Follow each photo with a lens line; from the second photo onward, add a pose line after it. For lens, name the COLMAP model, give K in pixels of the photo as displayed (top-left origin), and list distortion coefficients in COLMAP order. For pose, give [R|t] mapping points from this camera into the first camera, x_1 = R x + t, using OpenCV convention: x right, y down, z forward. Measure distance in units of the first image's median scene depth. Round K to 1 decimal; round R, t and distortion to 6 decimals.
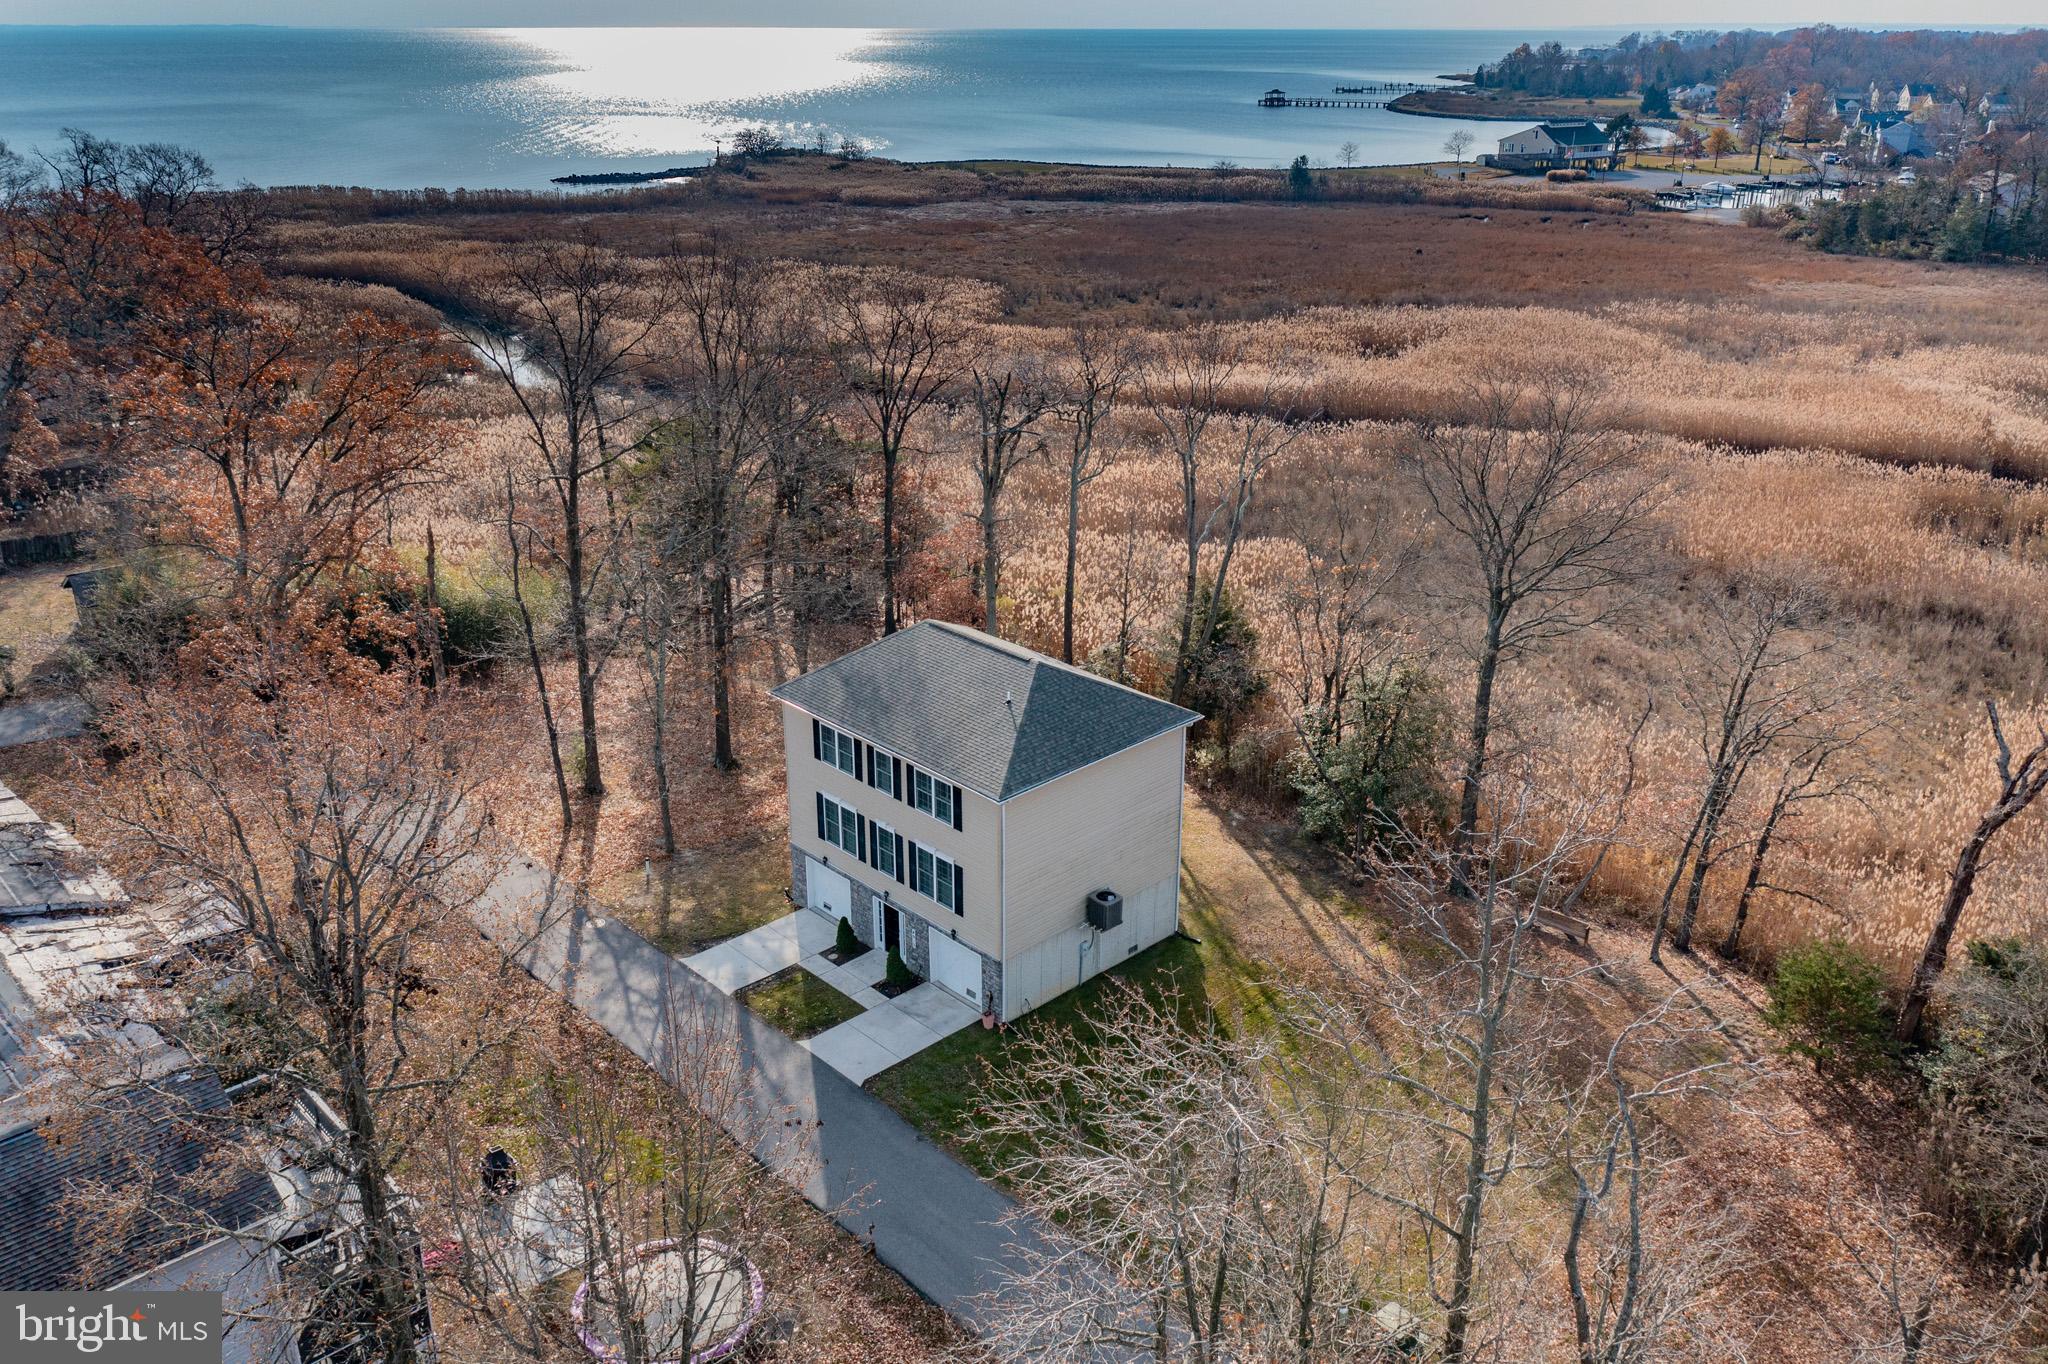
lens RADIAL K [[1624.7, 0, 1024.0], [0, 1624.7, 682.0], [0, 0, 1]] dist [-0.005316, 0.002061]
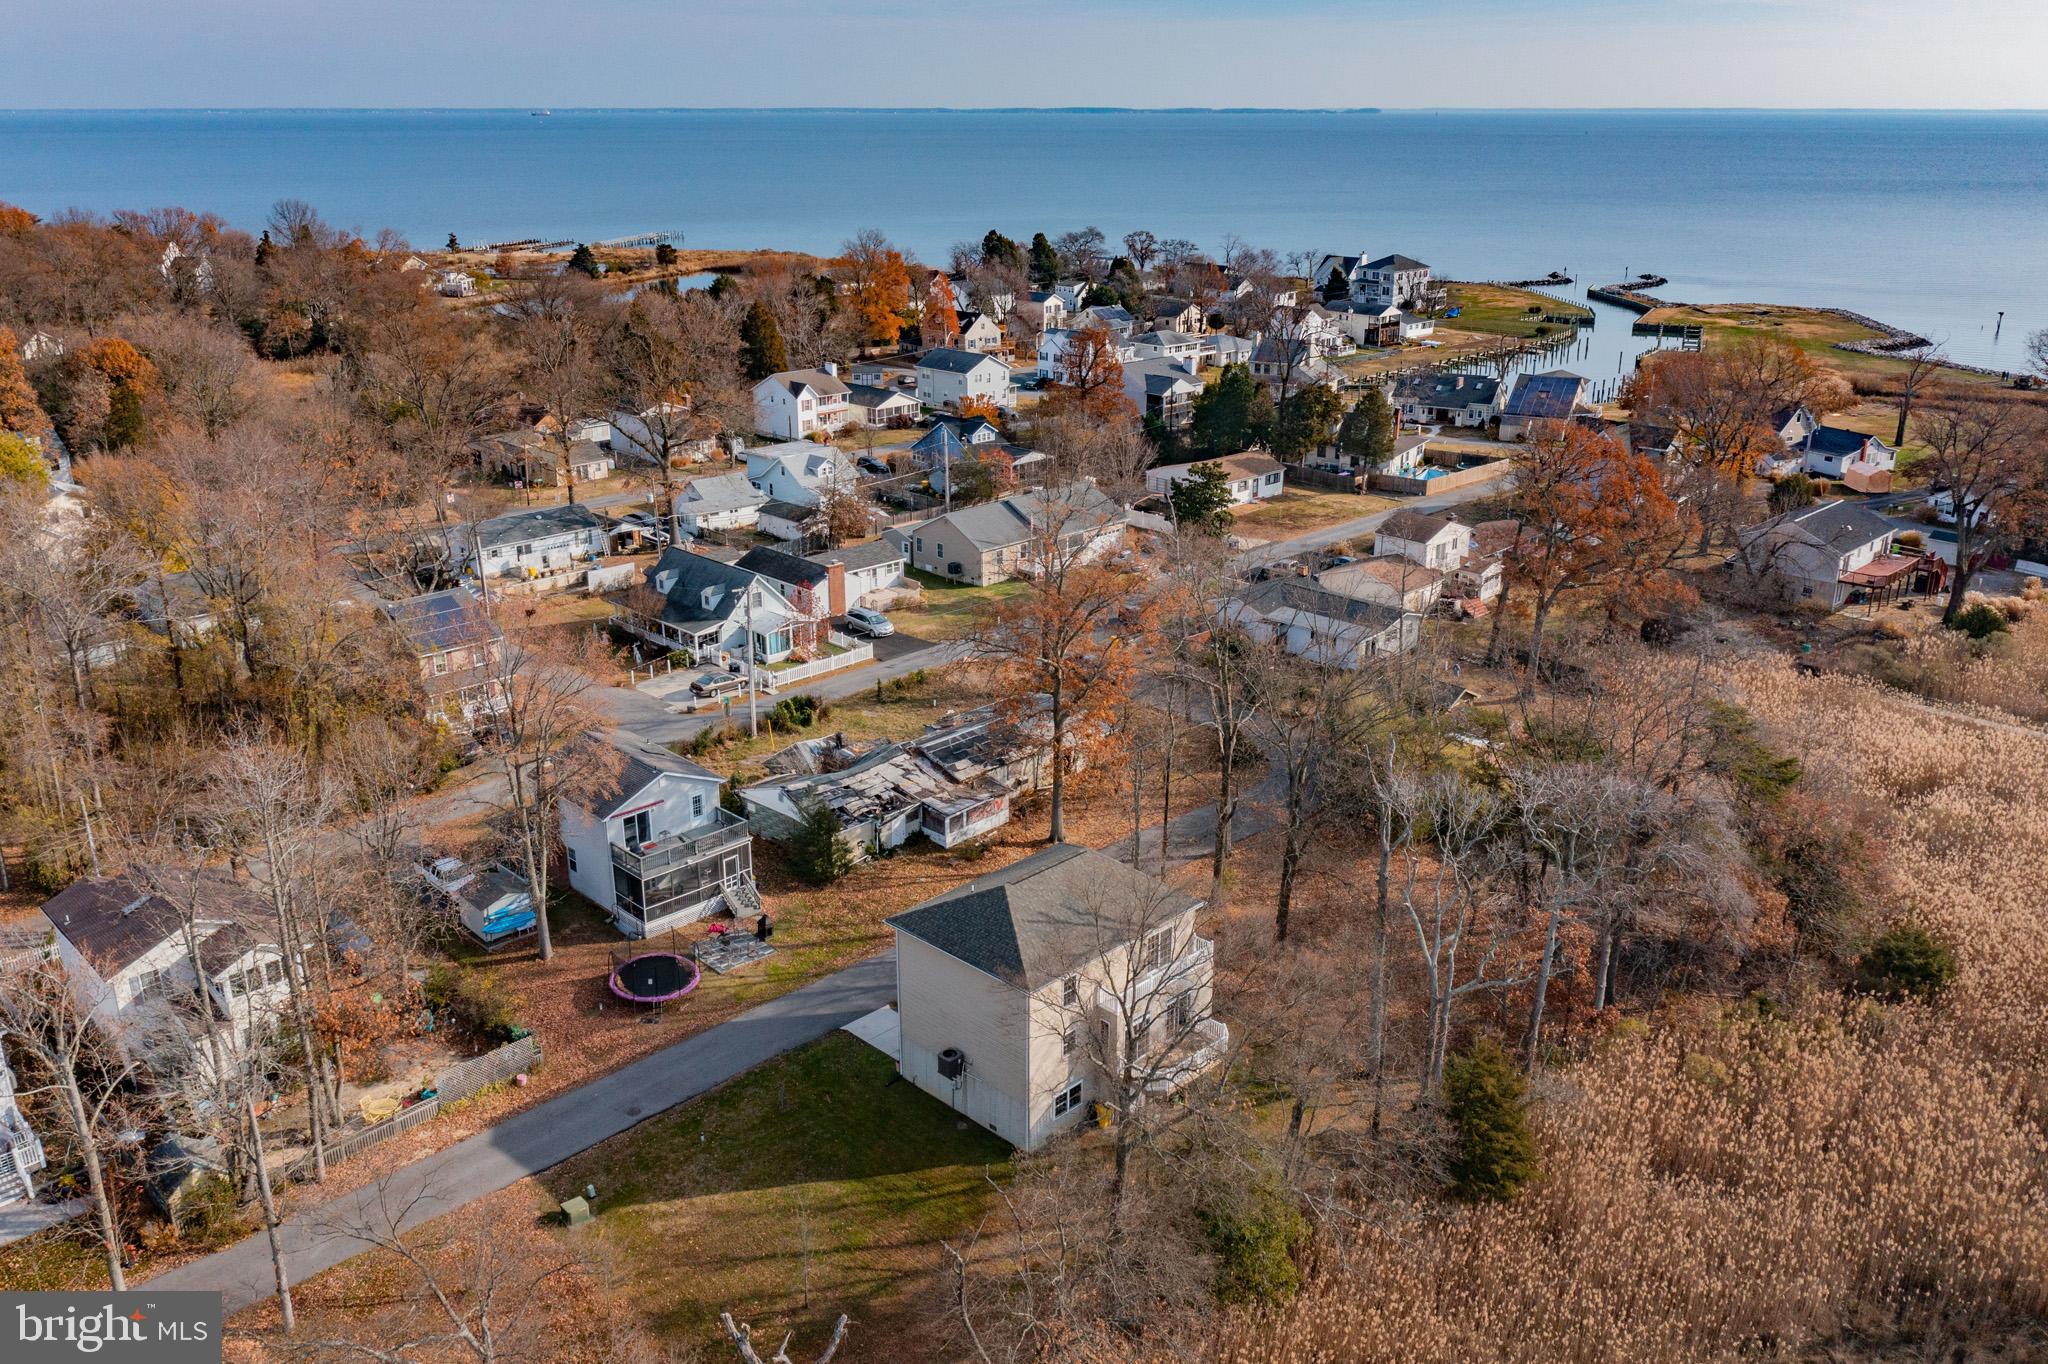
lens RADIAL K [[1624.7, 0, 1024.0], [0, 1624.7, 682.0], [0, 0, 1]] dist [-0.005316, 0.002061]
pose [[0.015802, 0.332421, -0.942999, 0.567476], [-0.372464, 0.877195, 0.302983, -0.266873], [0.927912, 0.346445, 0.137676, 0.345108]]
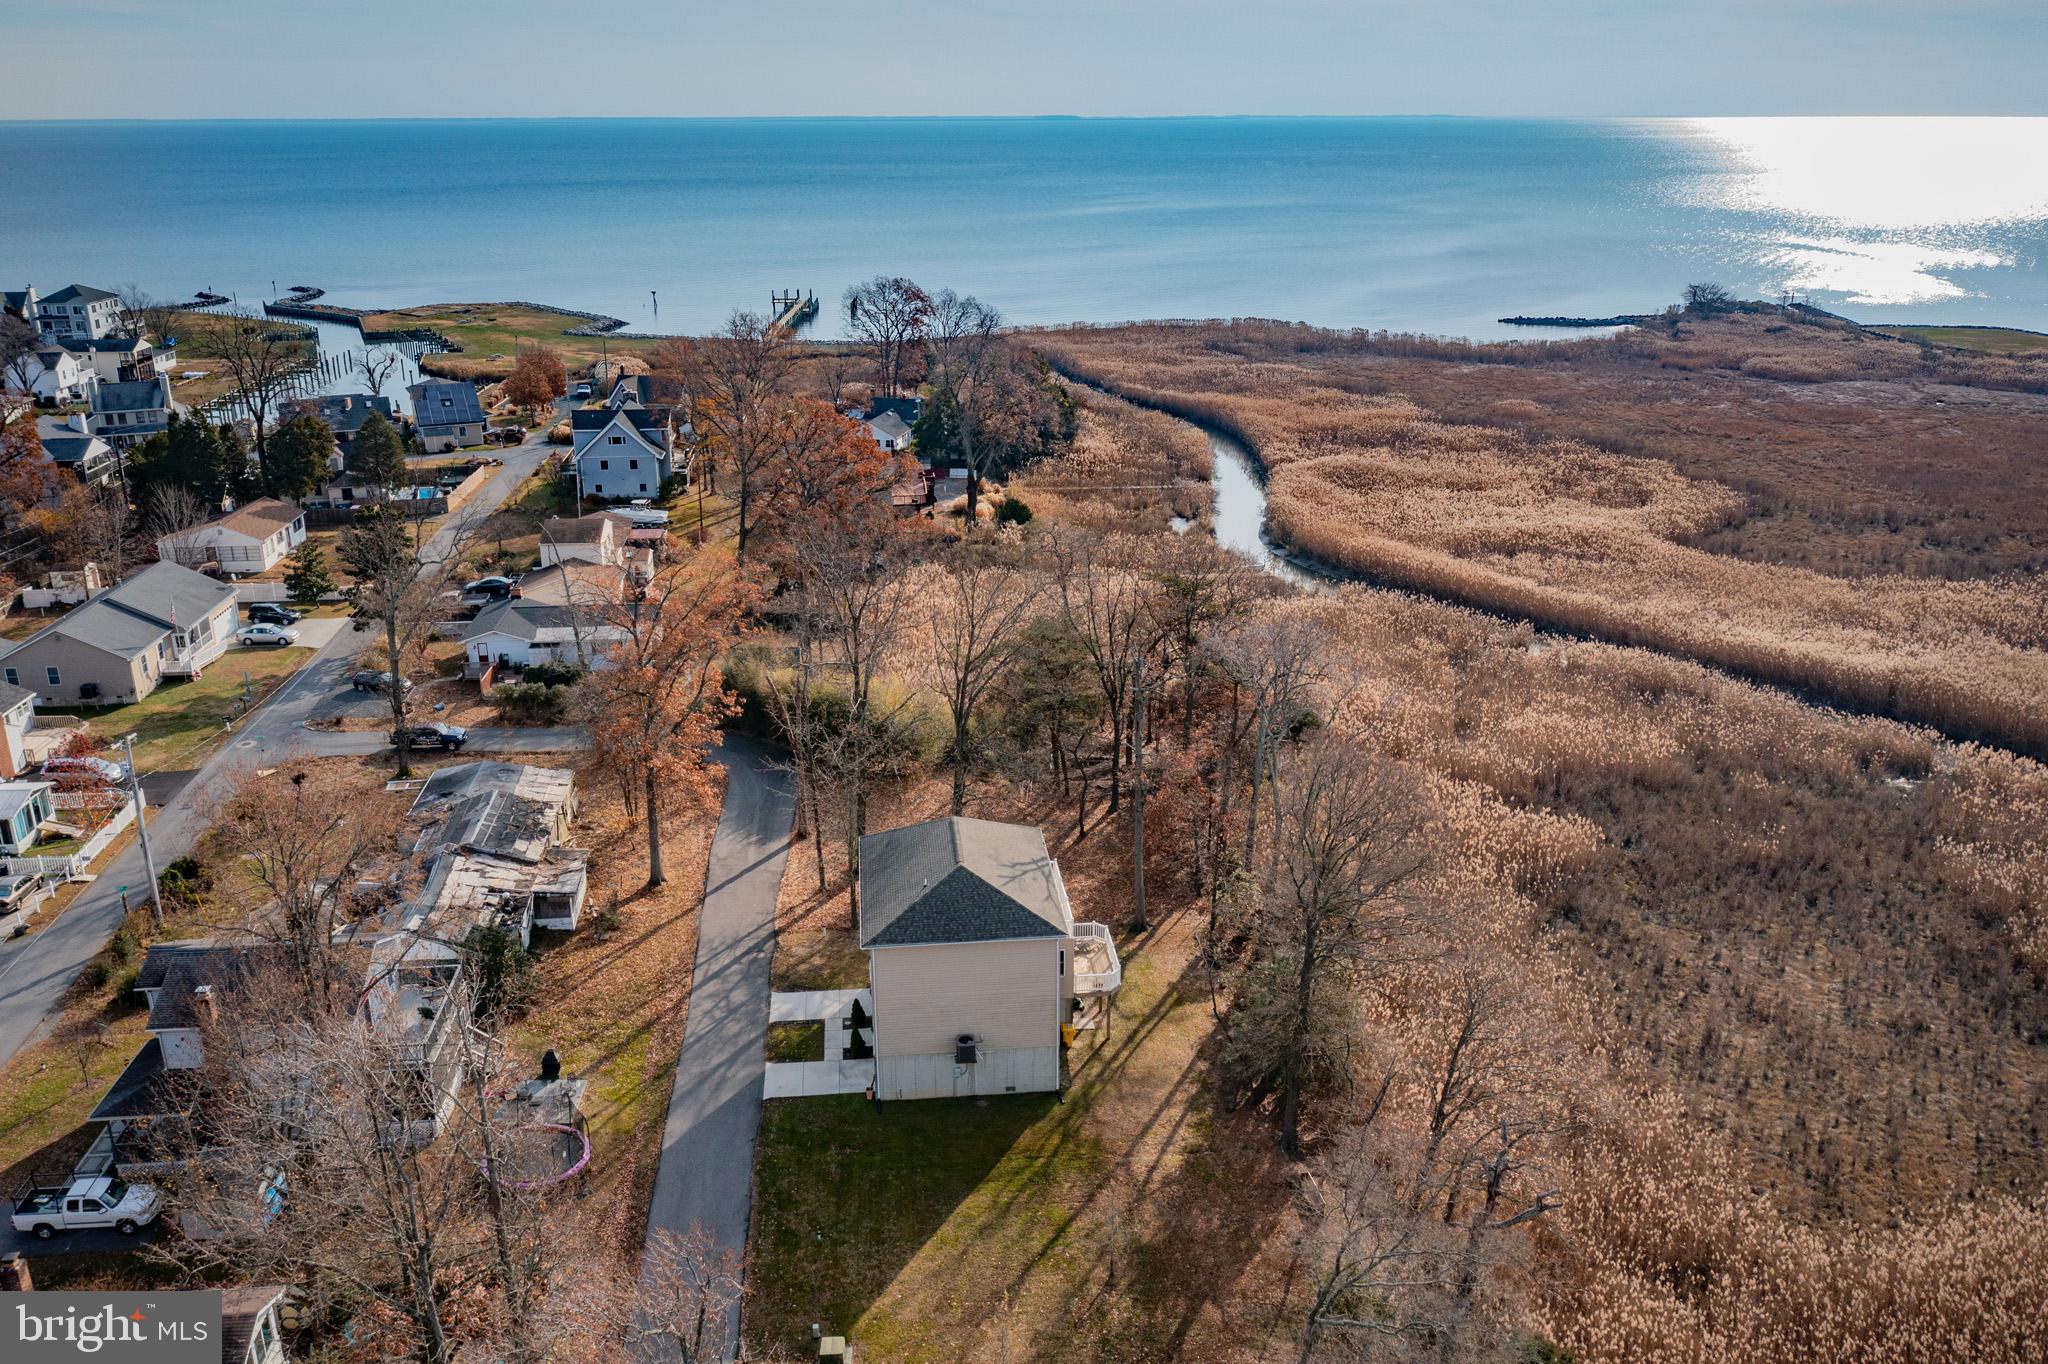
lens RADIAL K [[1624.7, 0, 1024.0], [0, 1624.7, 682.0], [0, 0, 1]] dist [-0.005316, 0.002061]
pose [[0.788193, 0.199536, -0.582183, 0.384763], [-0.226664, 0.973604, 0.026820, -0.099308], [0.572167, 0.110821, 0.812615, -0.067336]]
